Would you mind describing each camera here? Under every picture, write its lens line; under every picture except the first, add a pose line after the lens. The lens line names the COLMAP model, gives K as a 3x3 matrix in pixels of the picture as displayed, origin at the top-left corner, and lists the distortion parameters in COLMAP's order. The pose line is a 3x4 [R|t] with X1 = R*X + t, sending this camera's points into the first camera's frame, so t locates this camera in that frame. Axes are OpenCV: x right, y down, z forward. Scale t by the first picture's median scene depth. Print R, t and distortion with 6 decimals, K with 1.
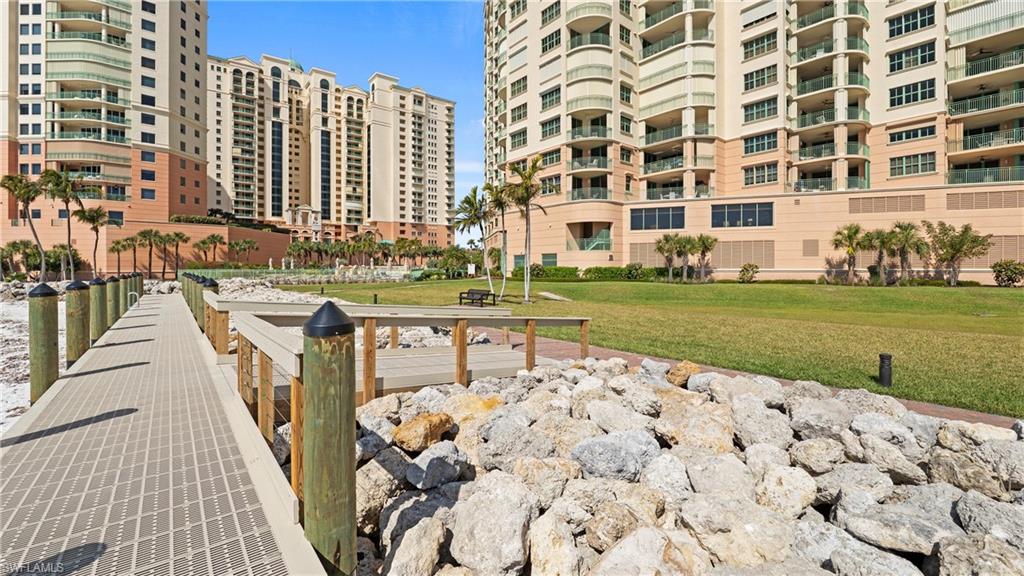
lens RADIAL K [[420.2, 0, 513.0], [0, 420.2, 265.9], [0, 0, 1]] dist [-0.010185, 0.000272]
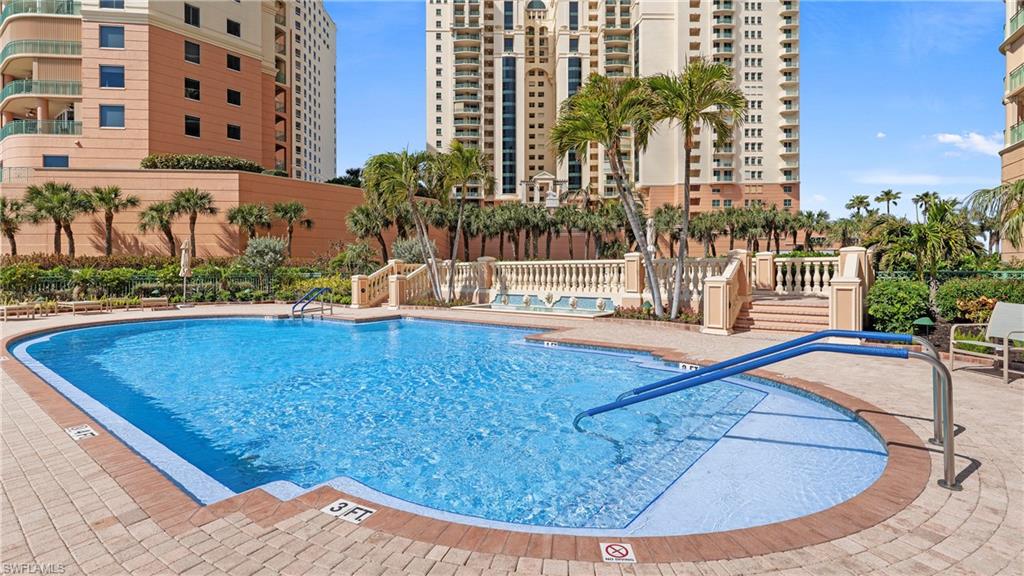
lens RADIAL K [[495.7, 0, 512.0], [0, 495.7, 278.2], [0, 0, 1]] dist [-0.000370, -0.000579]
pose [[0.807416, 0.005841, -0.589953, -0.081785], [0.012223, 0.999571, 0.026624, 0.001086], [0.589855, -0.028708, 0.806998, 0.375047]]
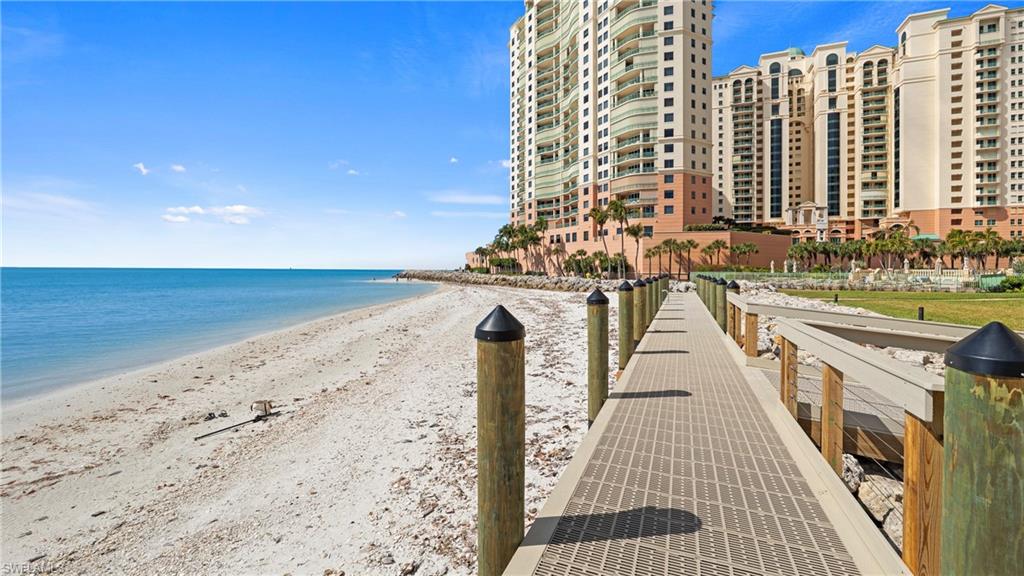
lens RADIAL K [[424.9, 0, 513.6], [0, 424.9, 269.9], [0, 0, 1]] dist [-0.009482, 0.000578]
pose [[0.484095, 0.005635, -0.874997, -0.003280], [-0.003426, 0.999984, 0.004545, 0.000016], [0.875009, 0.000798, 0.484106, 0.000203]]
